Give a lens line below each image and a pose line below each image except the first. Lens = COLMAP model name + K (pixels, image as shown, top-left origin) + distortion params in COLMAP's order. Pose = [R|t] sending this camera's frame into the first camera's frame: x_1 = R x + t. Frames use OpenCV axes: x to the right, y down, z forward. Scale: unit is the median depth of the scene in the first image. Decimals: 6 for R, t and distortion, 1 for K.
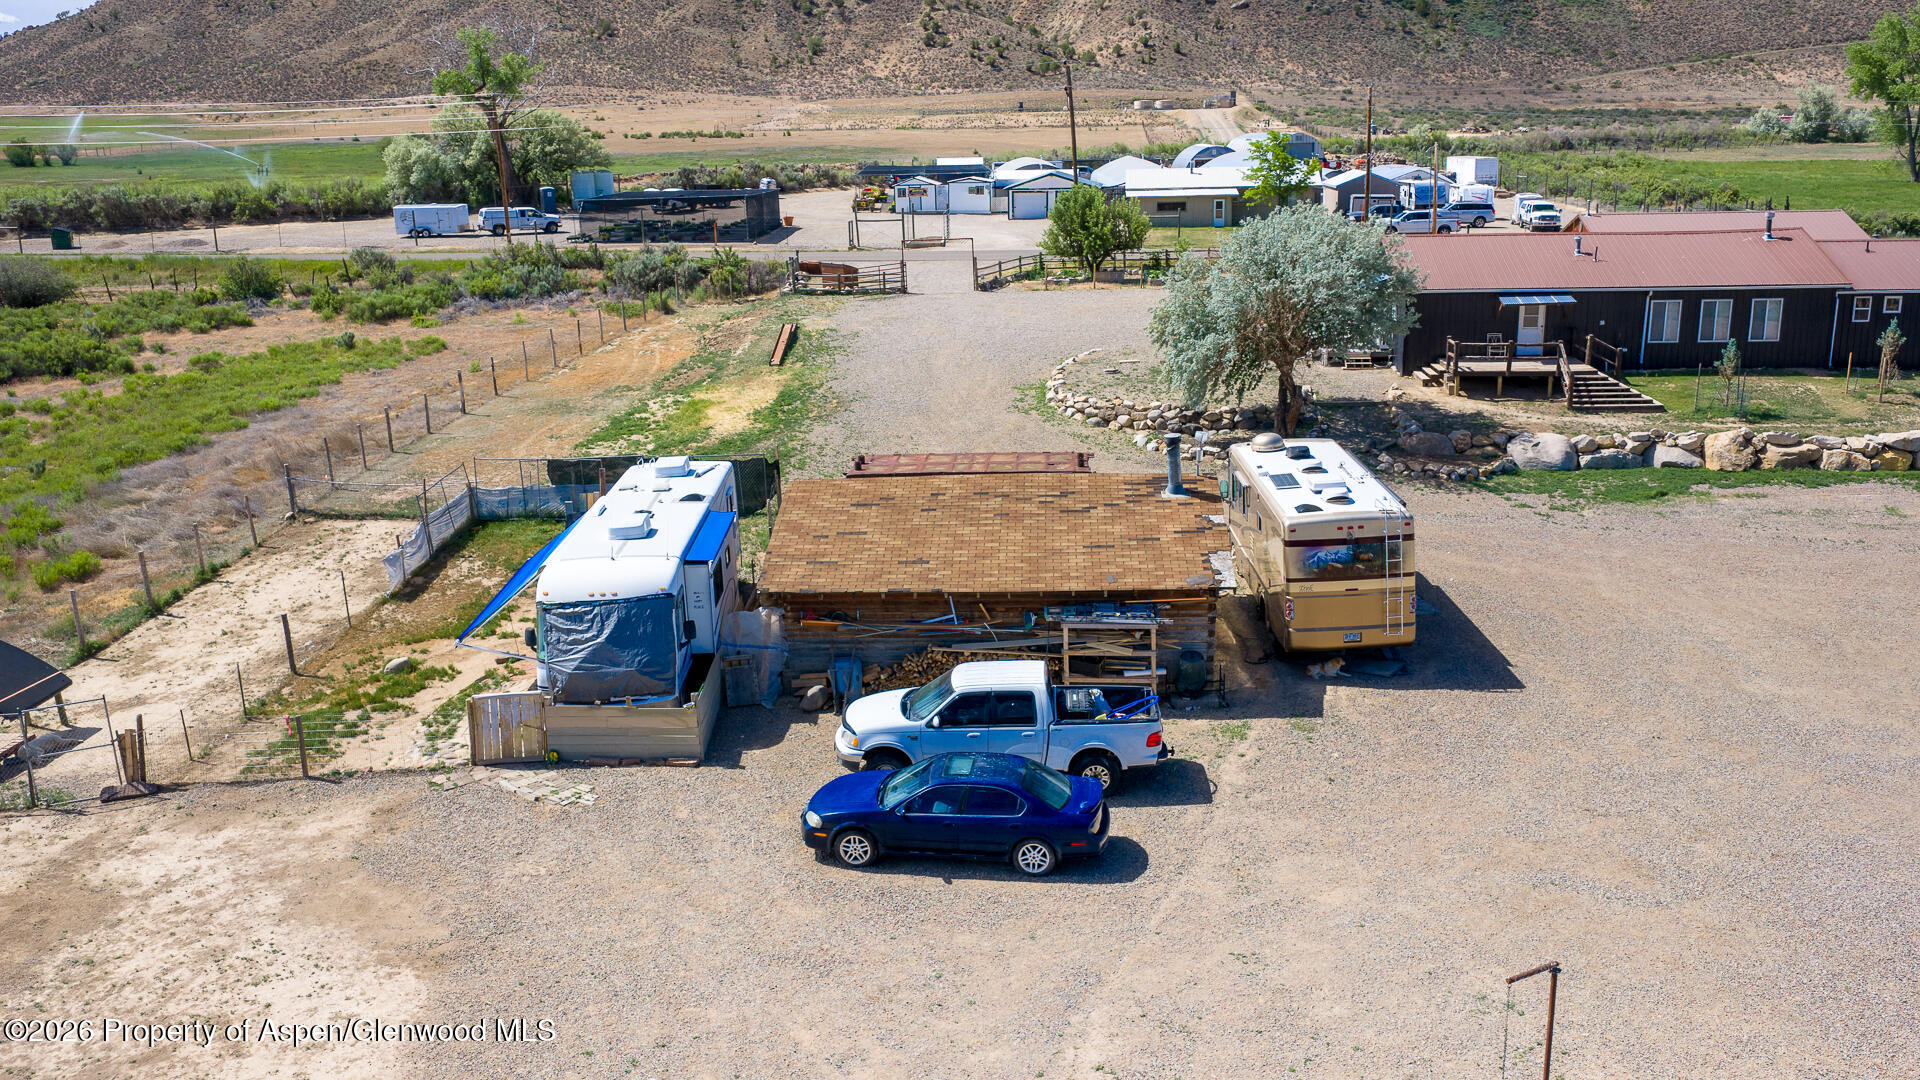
lens RADIAL K [[1579.5, 0, 975.1], [0, 1579.5, 588.1], [0, 0, 1]] dist [0.025286, -0.052691]
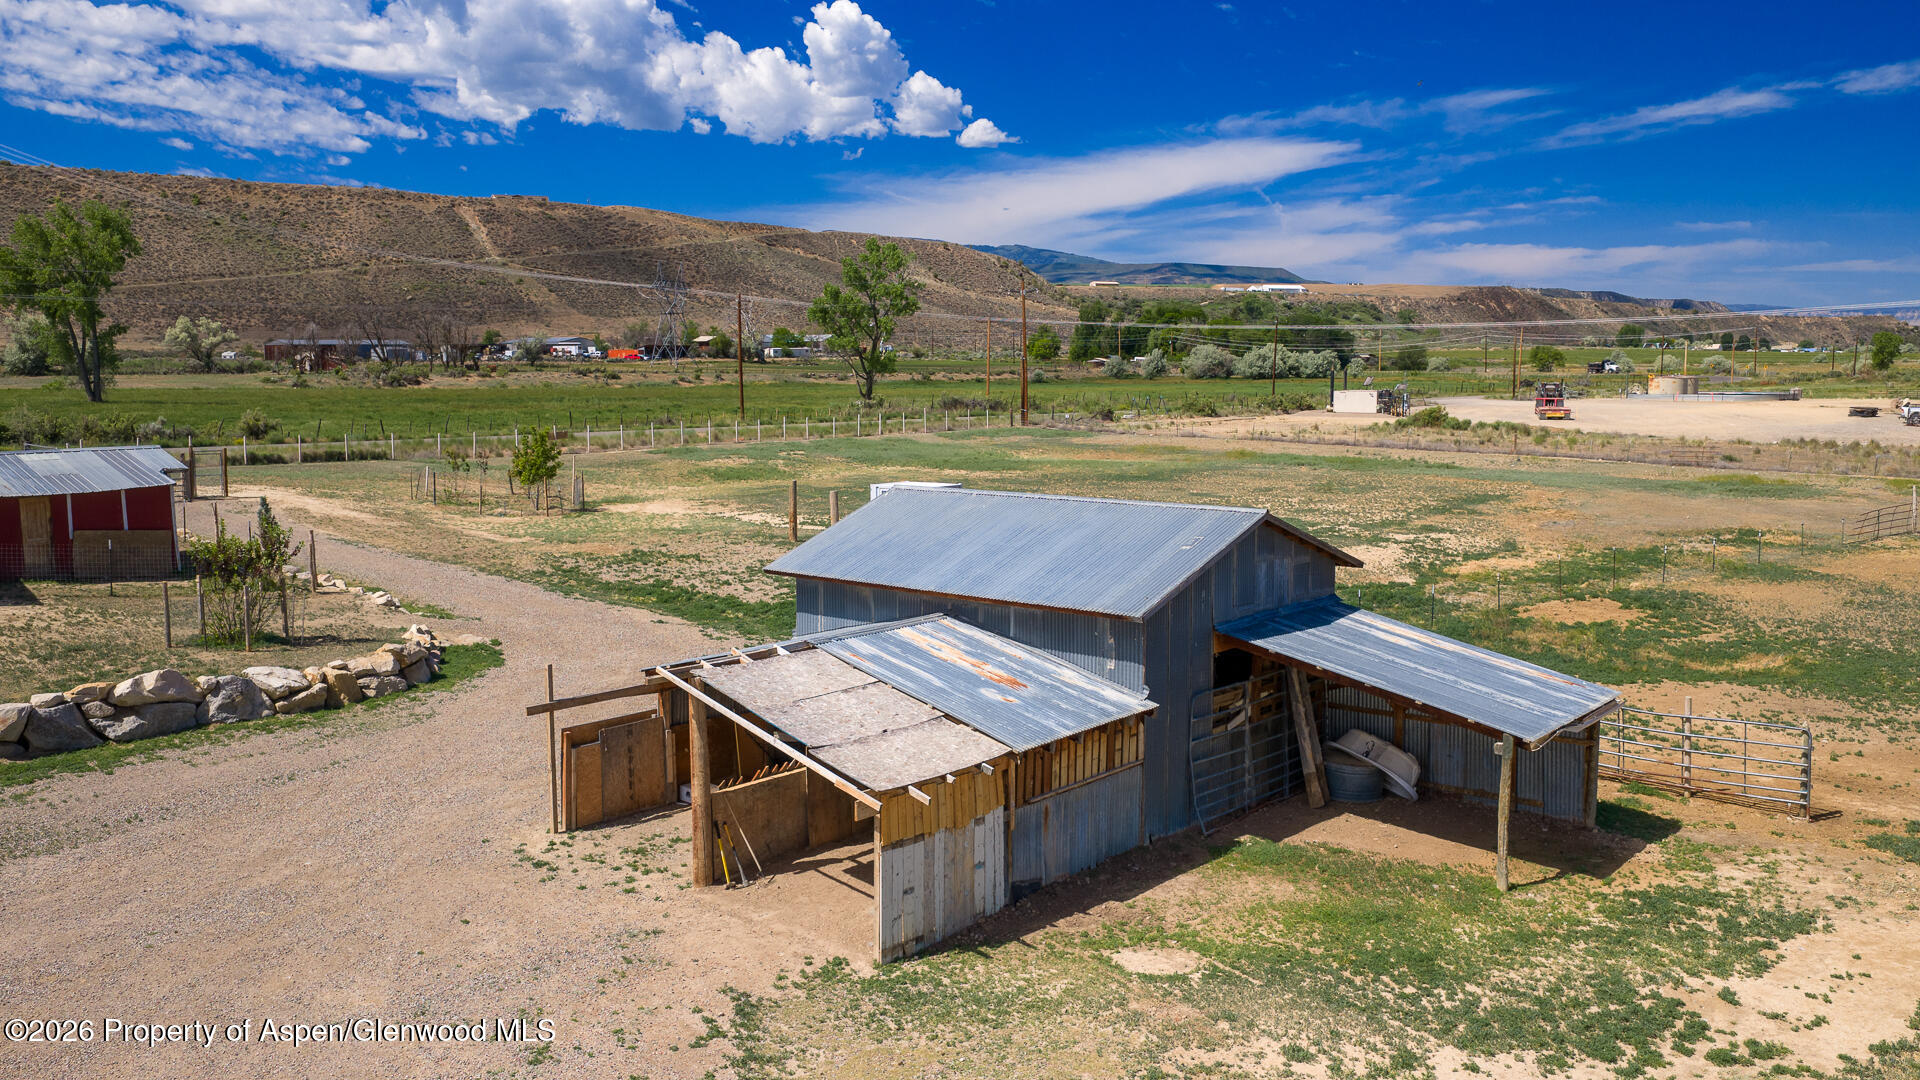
lens RADIAL K [[1579.5, 0, 986.3], [0, 1579.5, 602.6], [0, 0, 1]] dist [0.025286, -0.052691]
pose [[0.568720, -0.107836, 0.815431, 0.142931], [0.224381, 0.974108, -0.027674, -0.011669], [-0.791334, 0.198706, 0.578192, 0.116065]]
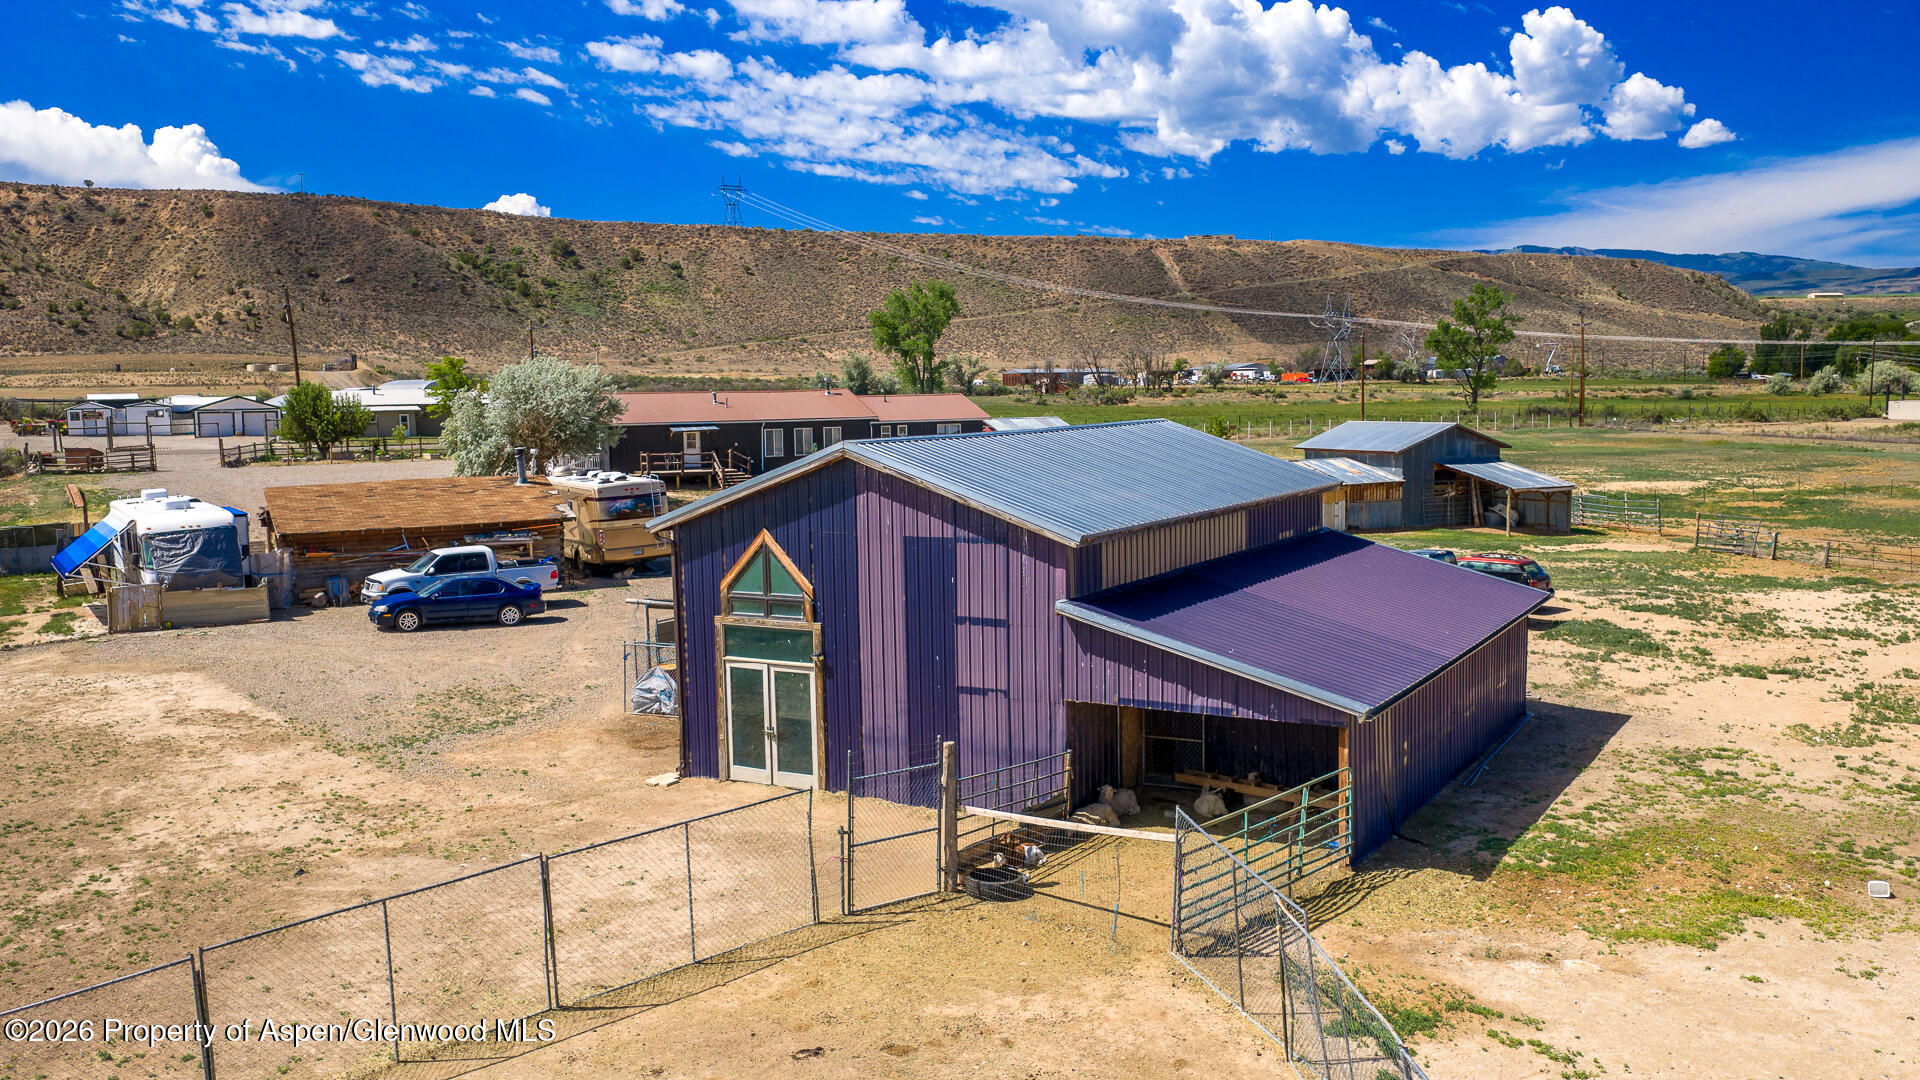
lens RADIAL K [[1579.5, 0, 931.3], [0, 1579.5, 599.9], [0, 0, 1]] dist [0.025286, -0.052691]
pose [[0.870491, -0.056482, 0.488932, -0.065390], [0.134161, 0.983006, -0.125302, 0.066647], [-0.473546, 0.174670, 0.863276, -0.127280]]
